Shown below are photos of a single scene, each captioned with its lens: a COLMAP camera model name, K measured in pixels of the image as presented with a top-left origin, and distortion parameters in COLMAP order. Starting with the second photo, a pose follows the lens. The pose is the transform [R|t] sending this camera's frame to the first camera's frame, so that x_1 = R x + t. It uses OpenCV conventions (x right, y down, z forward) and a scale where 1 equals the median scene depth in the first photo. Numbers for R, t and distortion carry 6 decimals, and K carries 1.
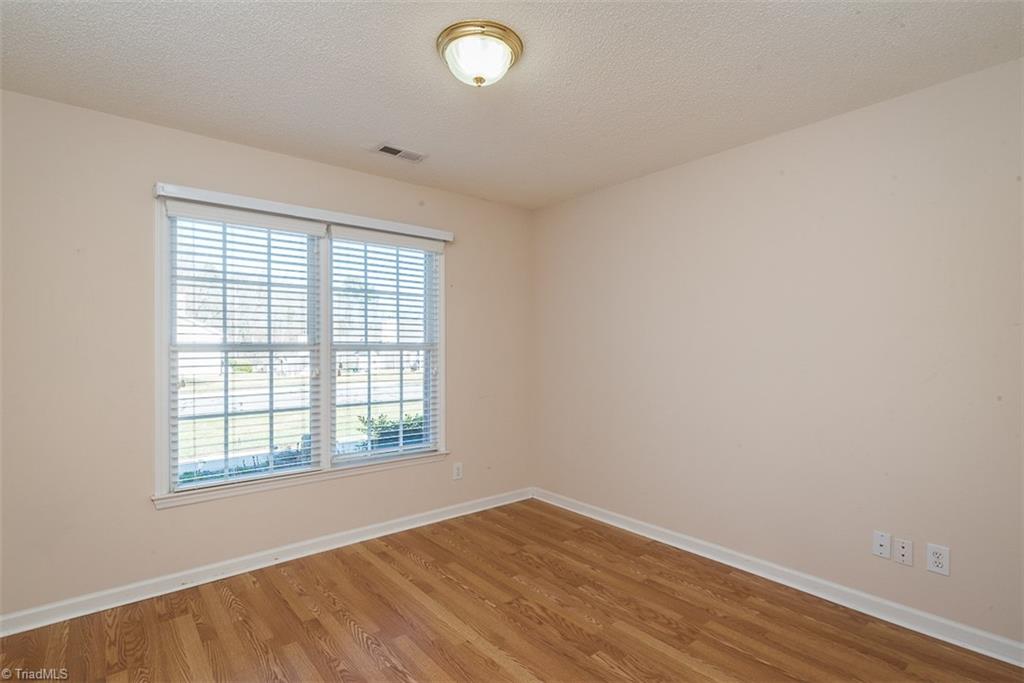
lens RADIAL K [[498.9, 0, 505.6], [0, 498.9, 342.2], [0, 0, 1]] dist [0.005471, 0.000722]
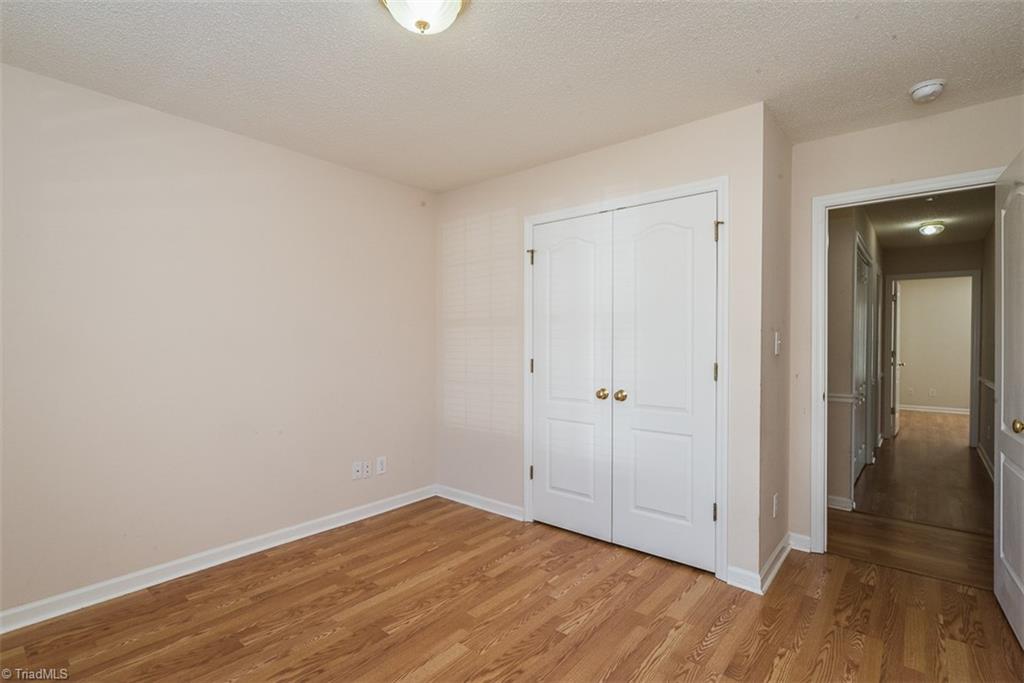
lens RADIAL K [[498.9, 0, 505.7], [0, 498.9, 343.3], [0, 0, 1]] dist [0.005471, 0.000722]
pose [[-0.184711, -0.007282, 0.982766, -0.742795], [-0.012613, 0.999908, 0.005038, 0.010481], [-0.982712, -0.011465, -0.184786, 0.797441]]
